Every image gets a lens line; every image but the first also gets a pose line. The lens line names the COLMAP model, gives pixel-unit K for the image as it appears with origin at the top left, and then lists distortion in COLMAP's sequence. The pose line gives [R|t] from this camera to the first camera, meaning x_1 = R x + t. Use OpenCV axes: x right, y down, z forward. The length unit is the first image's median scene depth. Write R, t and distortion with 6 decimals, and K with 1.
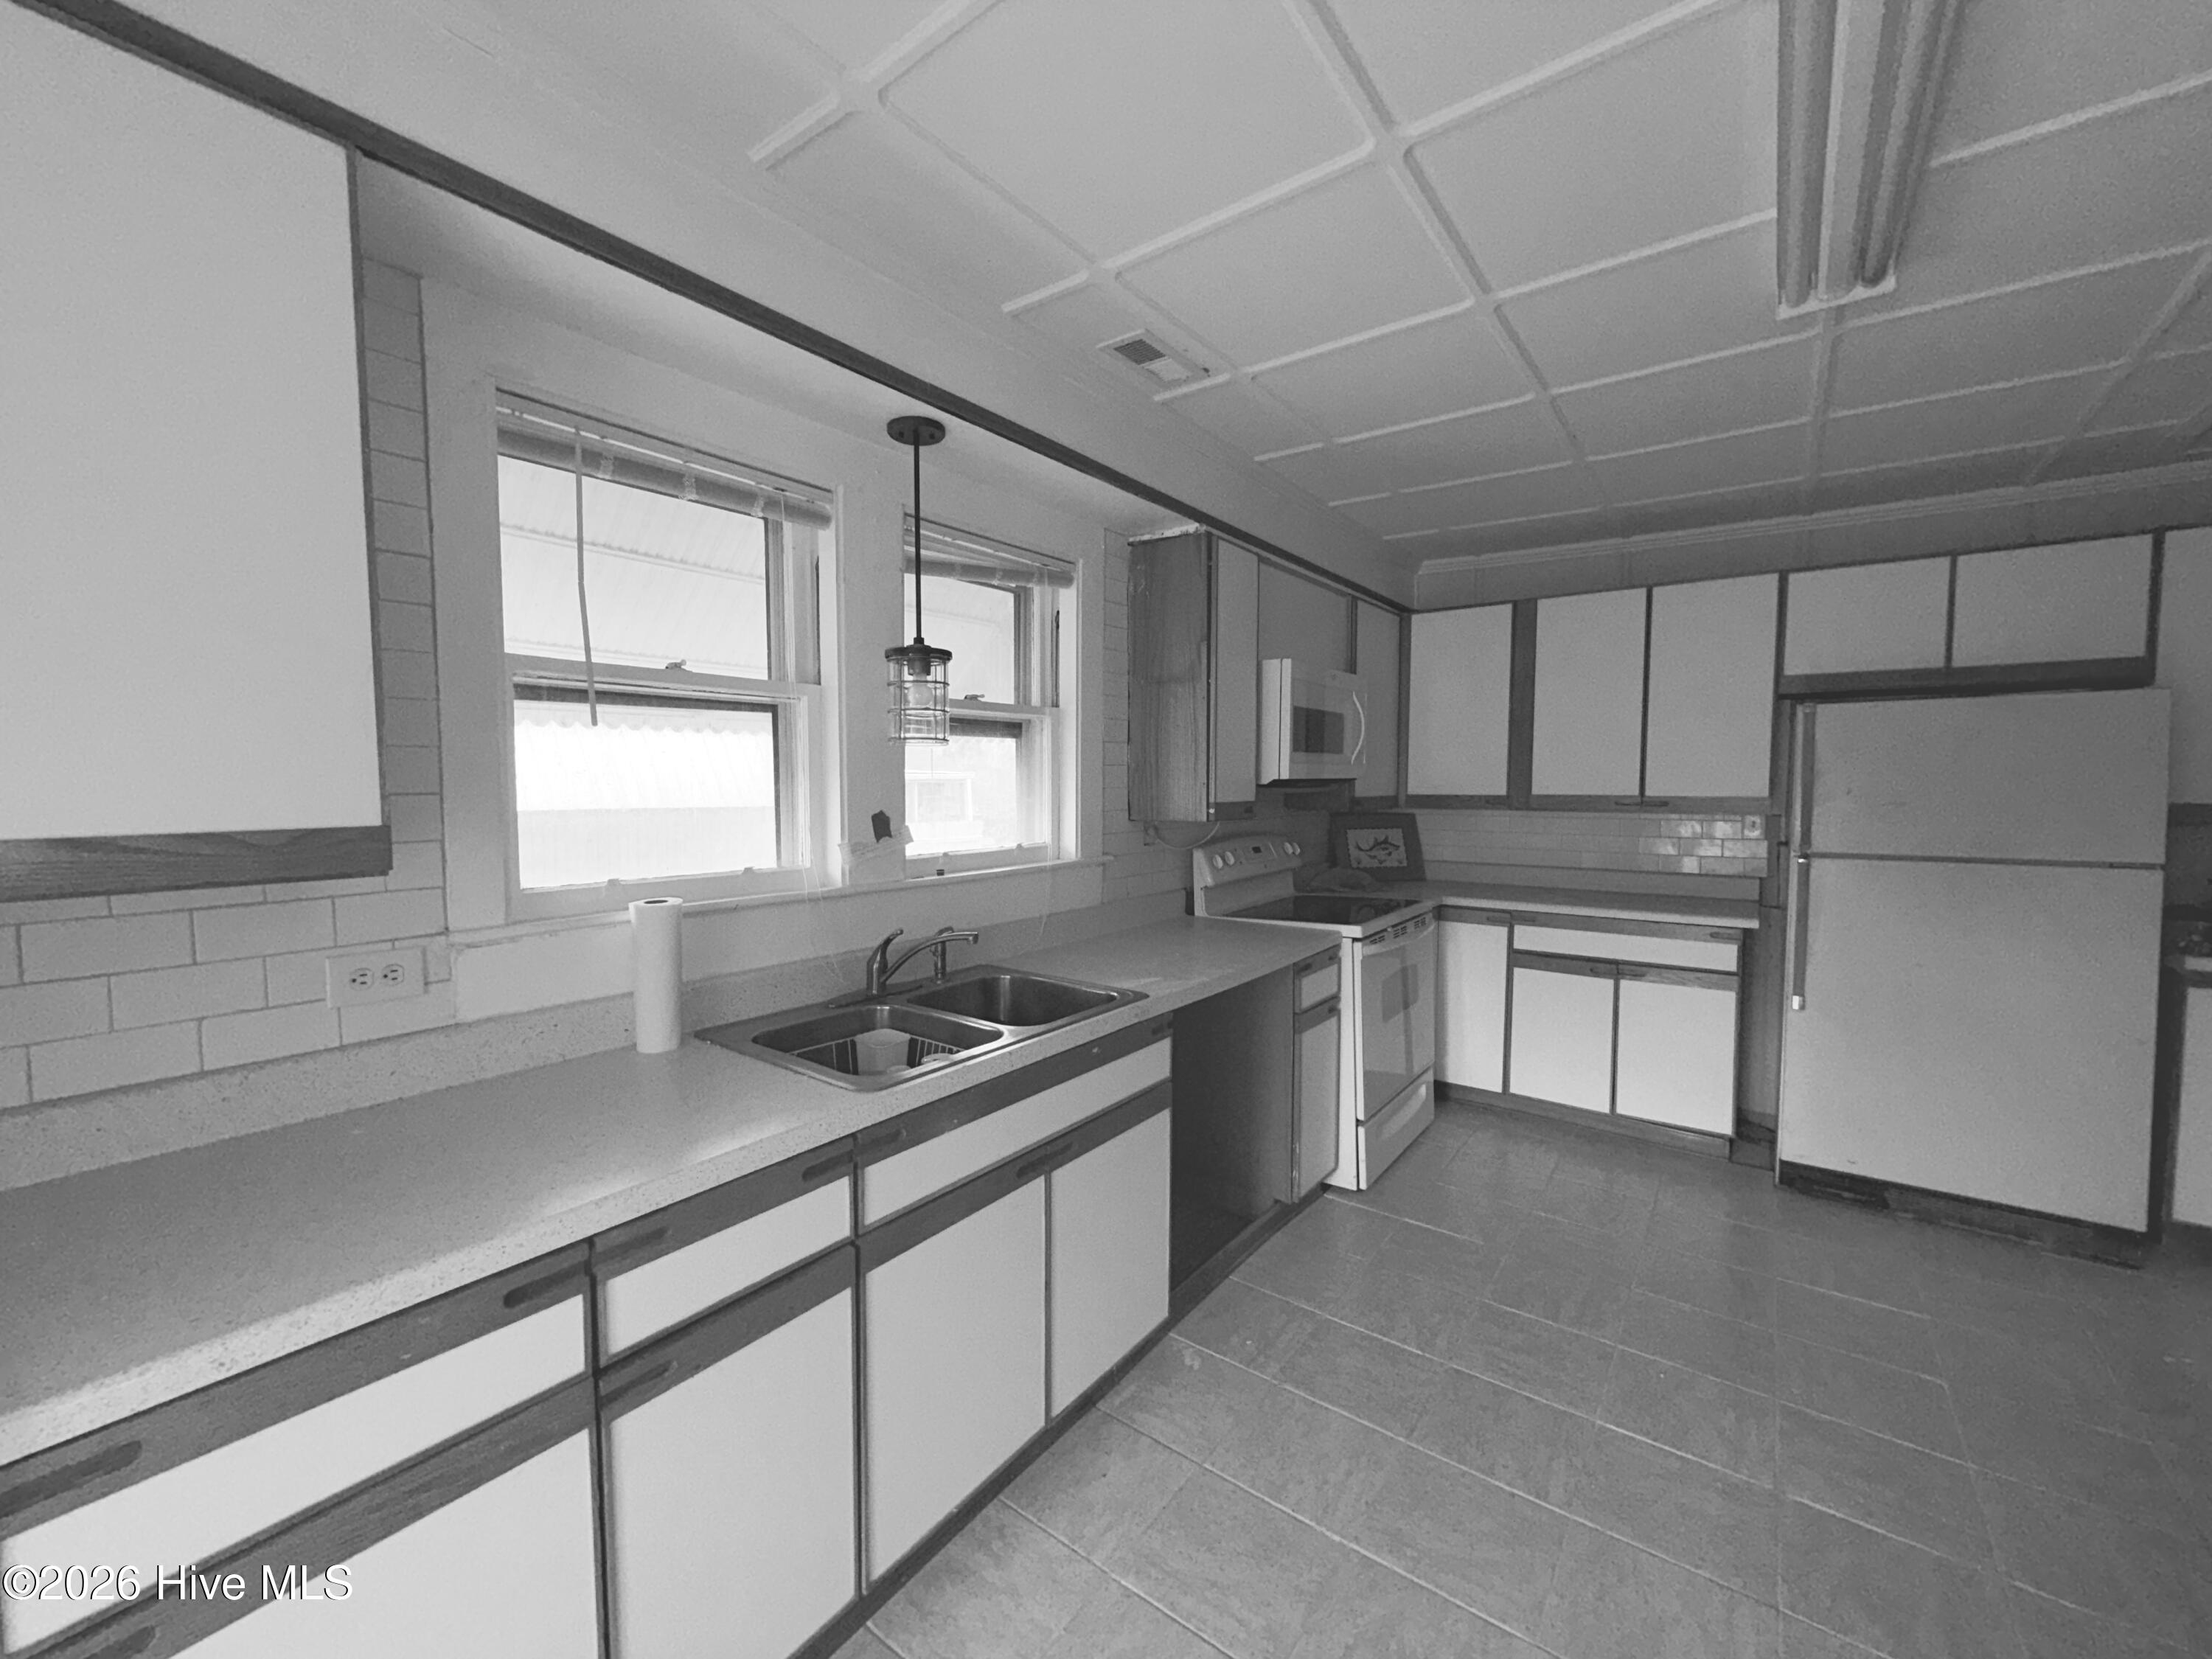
lens RADIAL K [[871.4, 0, 1106.0], [0, 871.4, 829.5], [0, 0, 1]] dist [-0.004763, -0.000414]
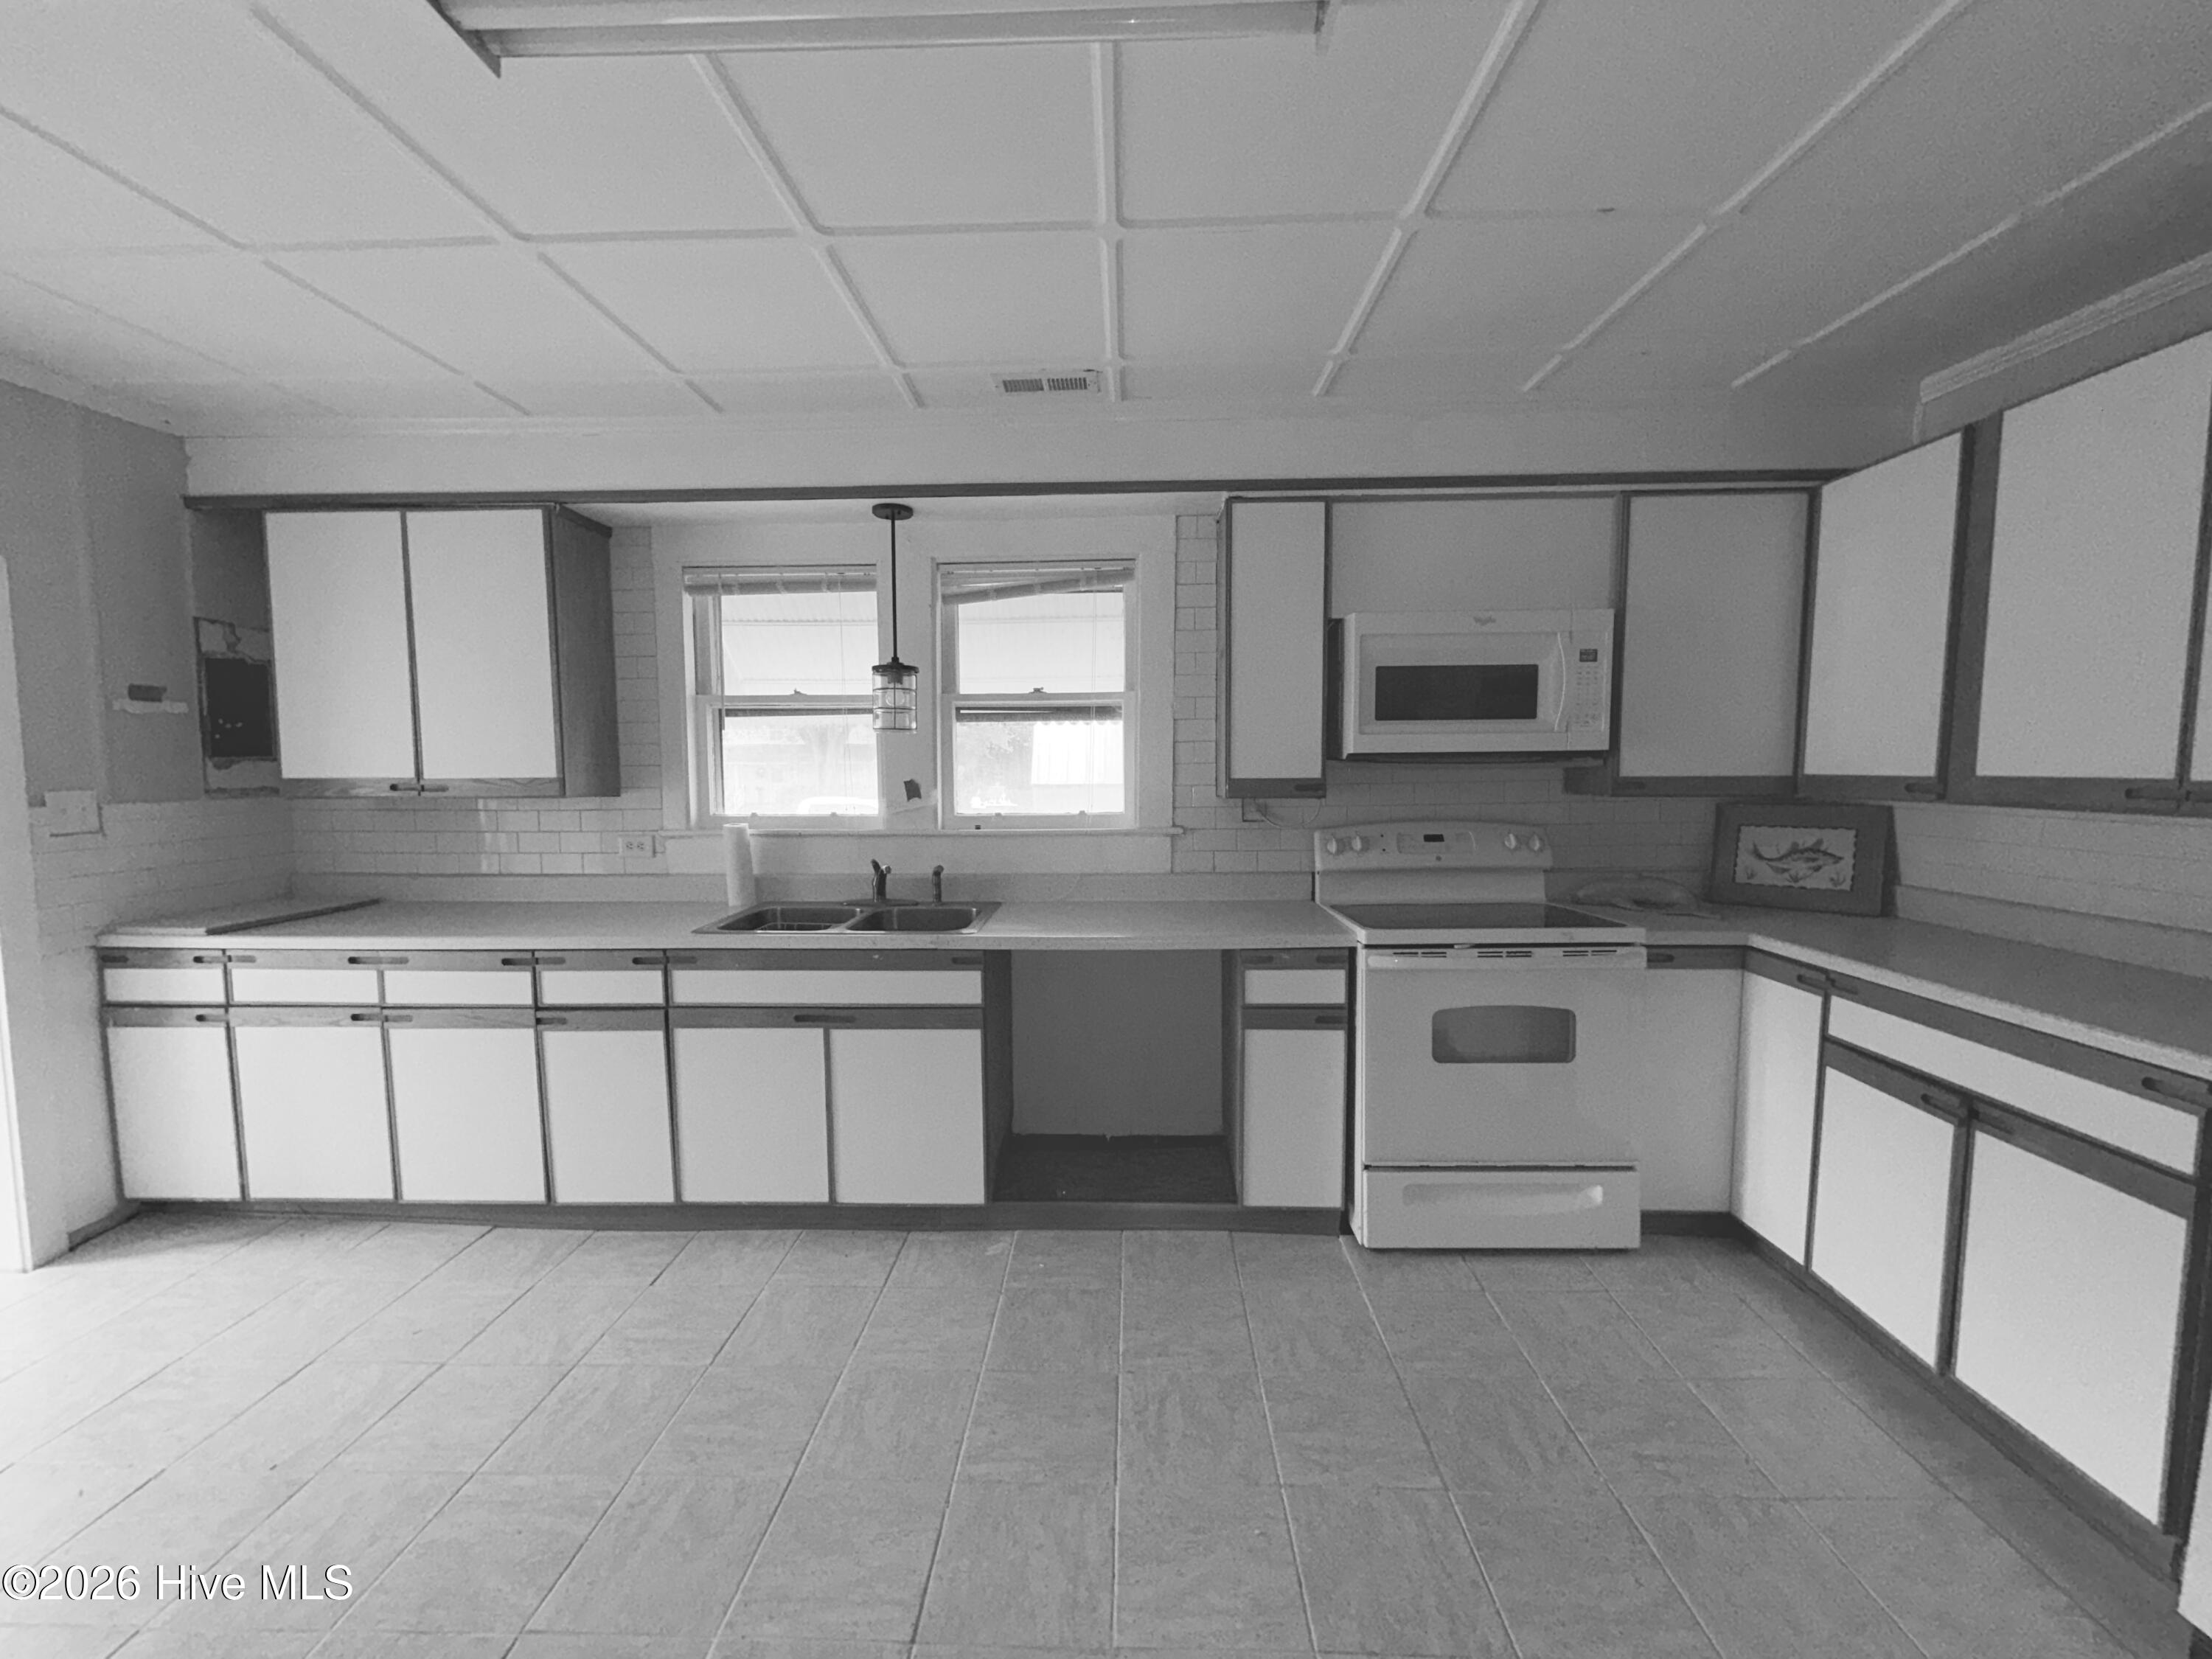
lens RADIAL K [[871.4, 0, 1106.0], [0, 871.4, 829.5], [0, 0, 1]] dist [-0.004763, -0.000414]
pose [[0.584746, 0.059630, -0.809022, 0.860896], [-0.040536, 0.998197, 0.044275, -0.011932], [0.810203, 0.006905, 0.586109, 0.332939]]
